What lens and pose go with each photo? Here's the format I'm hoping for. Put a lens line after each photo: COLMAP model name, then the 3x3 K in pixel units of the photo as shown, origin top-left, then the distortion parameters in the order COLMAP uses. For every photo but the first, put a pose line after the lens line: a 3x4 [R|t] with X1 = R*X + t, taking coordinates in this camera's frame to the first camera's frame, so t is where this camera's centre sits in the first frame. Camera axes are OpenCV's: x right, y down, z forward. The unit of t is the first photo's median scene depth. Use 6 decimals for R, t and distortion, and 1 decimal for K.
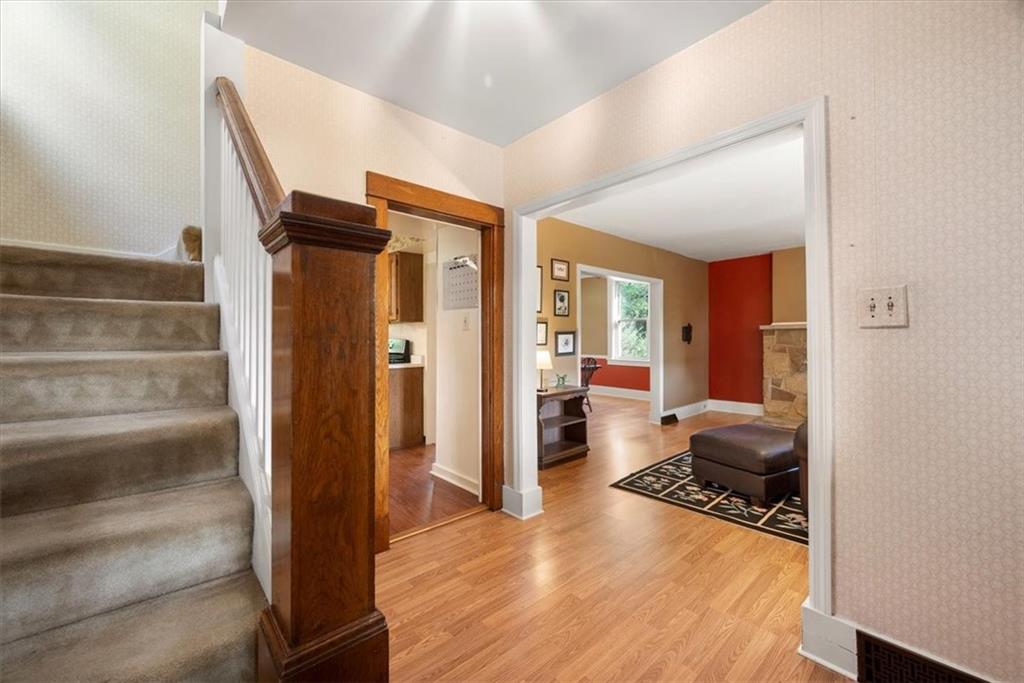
lens RADIAL K [[408.2, 0, 512.9], [0, 408.2, 339.0], [0, 0, 1]] dist [-0.000839, -0.000280]
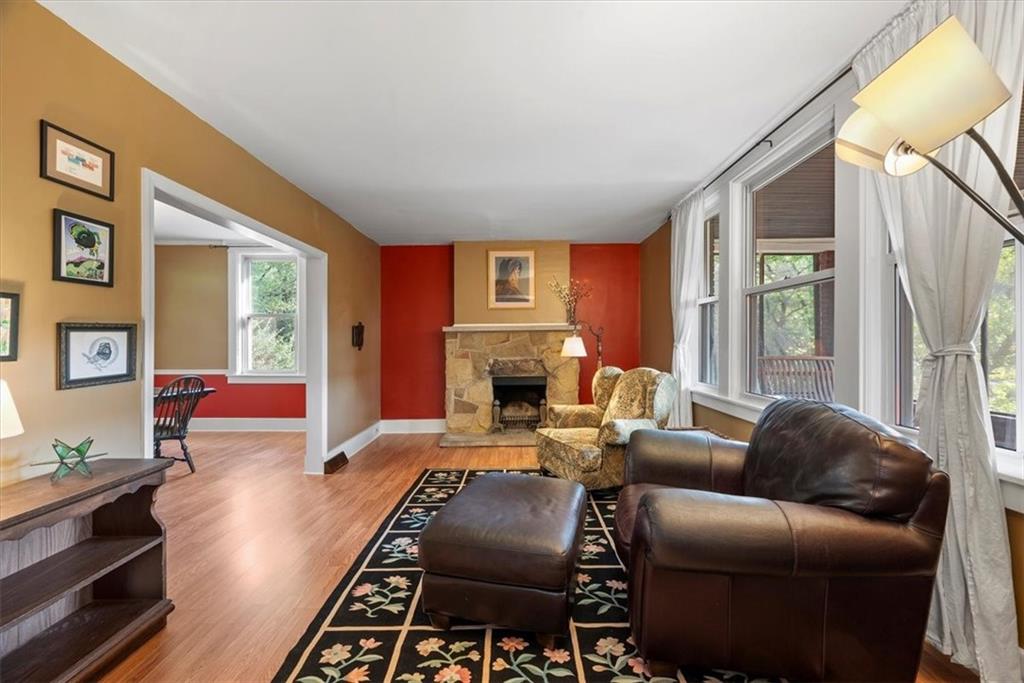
lens RADIAL K [[408.2, 0, 512.9], [0, 408.2, 339.0], [0, 0, 1]] dist [-0.000839, -0.000280]
pose [[0.671383, 0.005101, 0.741093, 0.102352], [0.004309, 0.999933, -0.010786, 0.002335], [-0.741098, 0.010435, 0.671315, 0.425800]]
